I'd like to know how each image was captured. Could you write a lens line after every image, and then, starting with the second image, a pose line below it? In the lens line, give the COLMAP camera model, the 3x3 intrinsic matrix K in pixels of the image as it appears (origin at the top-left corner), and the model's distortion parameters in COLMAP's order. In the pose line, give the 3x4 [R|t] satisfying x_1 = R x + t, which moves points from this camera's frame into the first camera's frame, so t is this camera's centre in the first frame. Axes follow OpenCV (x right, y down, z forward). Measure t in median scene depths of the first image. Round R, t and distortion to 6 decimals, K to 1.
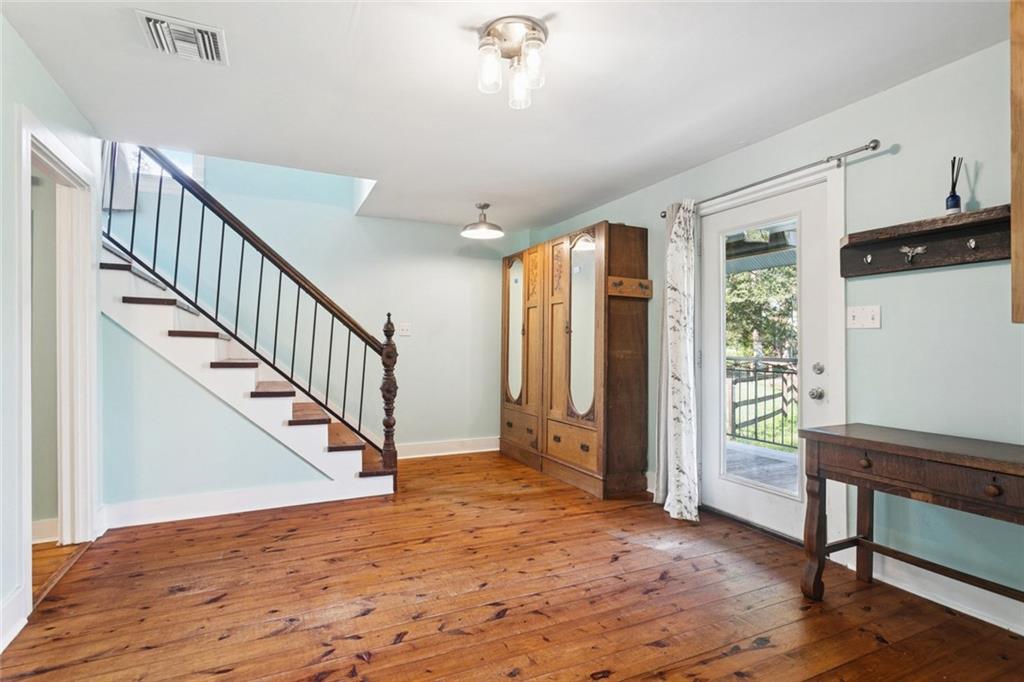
lens RADIAL K [[524.6, 0, 516.8], [0, 524.6, 340.7], [0, 0, 1]] dist [-0.002056, 0.001775]
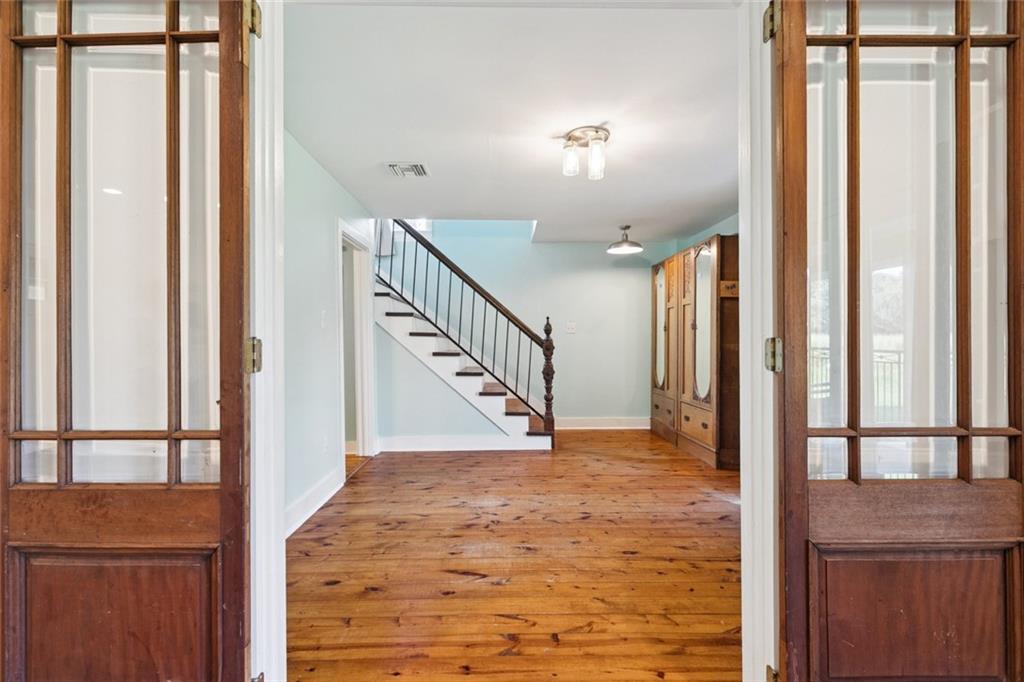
lens RADIAL K [[491.8, 0, 508.3], [0, 491.8, 341.6], [0, 0, 1]] dist [0.000981, 0.000120]
pose [[0.911199, -0.005090, -0.411935, 0.217470], [0.009837, 0.999907, 0.009404, -0.002067], [0.411849, -0.012622, 0.911165, -0.233137]]
